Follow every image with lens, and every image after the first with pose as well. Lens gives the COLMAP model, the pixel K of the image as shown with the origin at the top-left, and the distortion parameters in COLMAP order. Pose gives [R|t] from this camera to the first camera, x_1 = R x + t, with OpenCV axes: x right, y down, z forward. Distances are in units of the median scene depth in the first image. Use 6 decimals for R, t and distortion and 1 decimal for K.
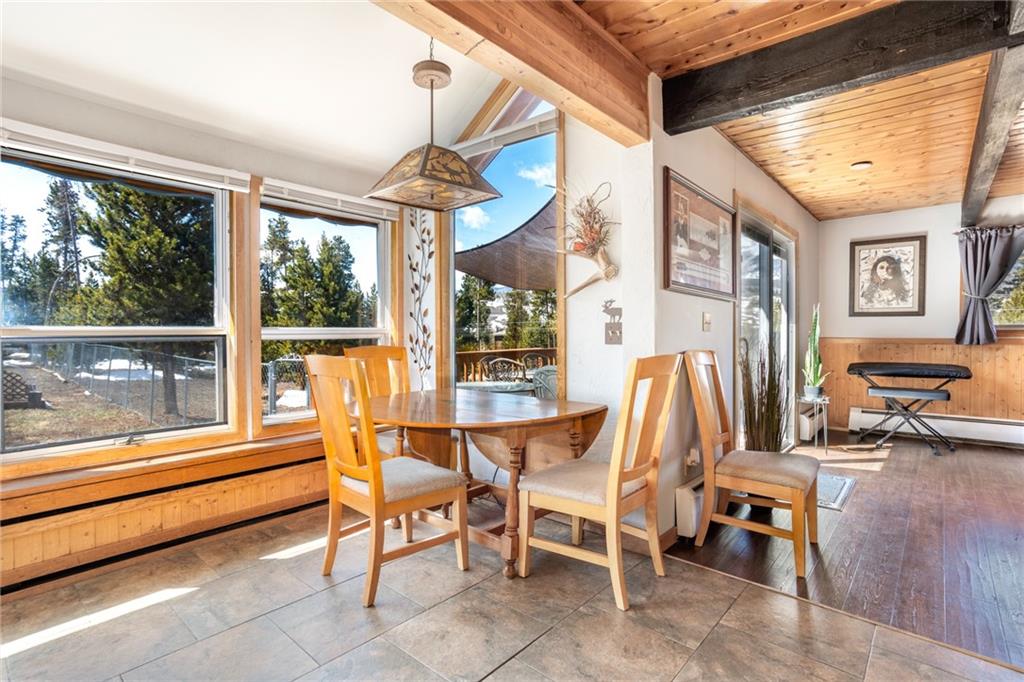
lens RADIAL K [[518.5, 0, 525.8], [0, 518.5, 343.6], [0, 0, 1]] dist [-0.044987, 0.044435]
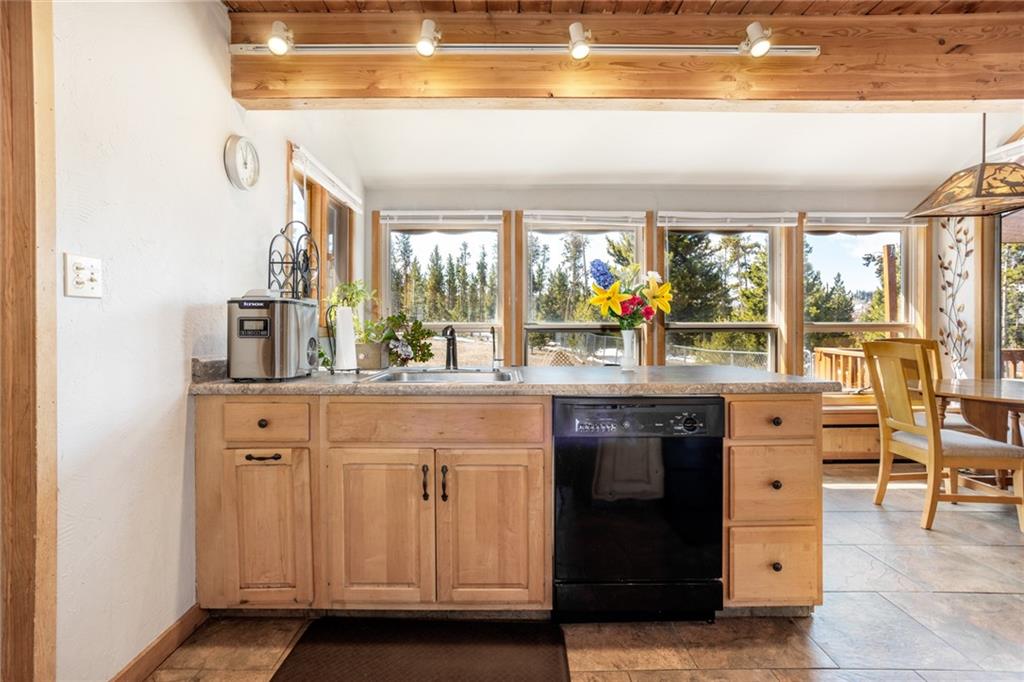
lens RADIAL K [[488.3, 0, 506.2], [0, 488.3, 329.8], [0, 0, 1]] dist [-0.043221, 0.023255]
pose [[0.623401, 0.005866, -0.781881, -0.007503], [-0.018551, 0.999801, -0.007291, 0.009399], [0.781683, 0.019050, 0.623386, -0.341596]]
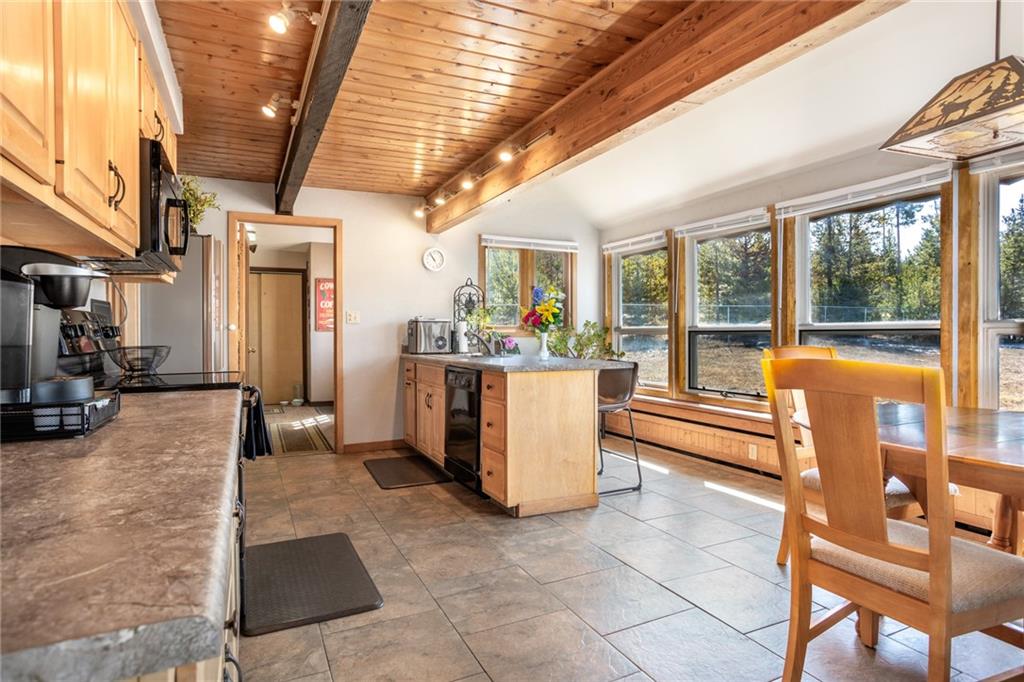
lens RADIAL K [[558.9, 0, 509.6], [0, 558.9, 334.2], [0, 0, 1]] dist [-0.035137, -0.000236]
pose [[-0.434490, 0.006574, -0.900653, 0.515889], [-0.014962, 0.999783, 0.014515, -0.007387], [0.900552, 0.019783, -0.434297, 0.454100]]
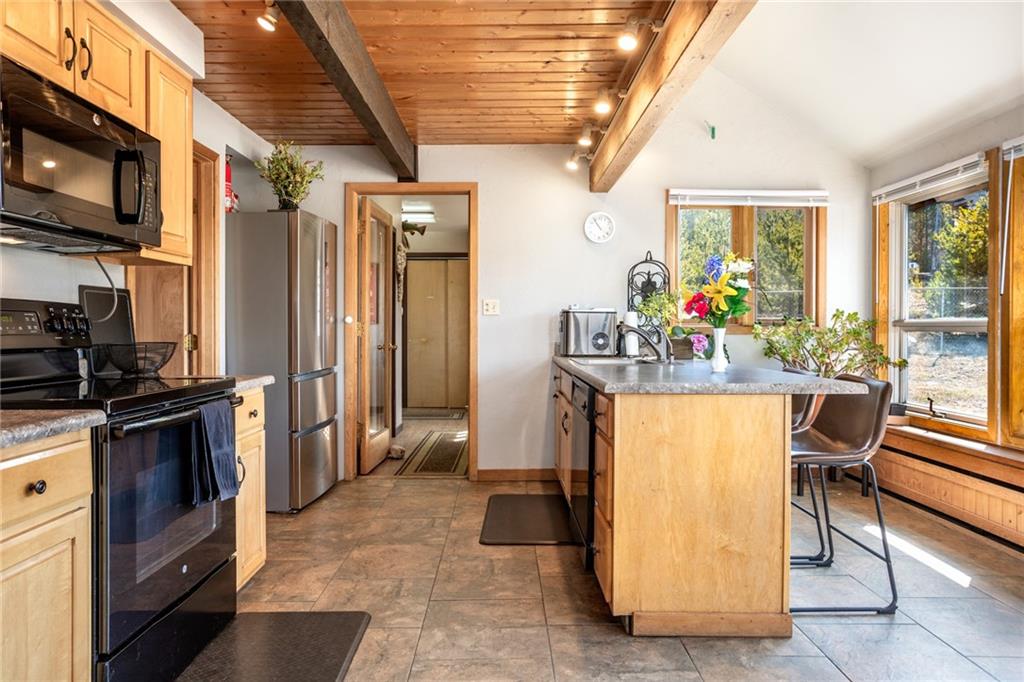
lens RADIAL K [[631.2, 0, 511.4], [0, 631.2, 330.2], [0, 0, 1]] dist [-0.033616, 0.042933]
pose [[-0.773603, 0.004504, -0.633655, 0.231446], [-0.012963, 0.999653, 0.022931, -0.007411], [0.633539, 0.025953, -0.773276, 0.468810]]
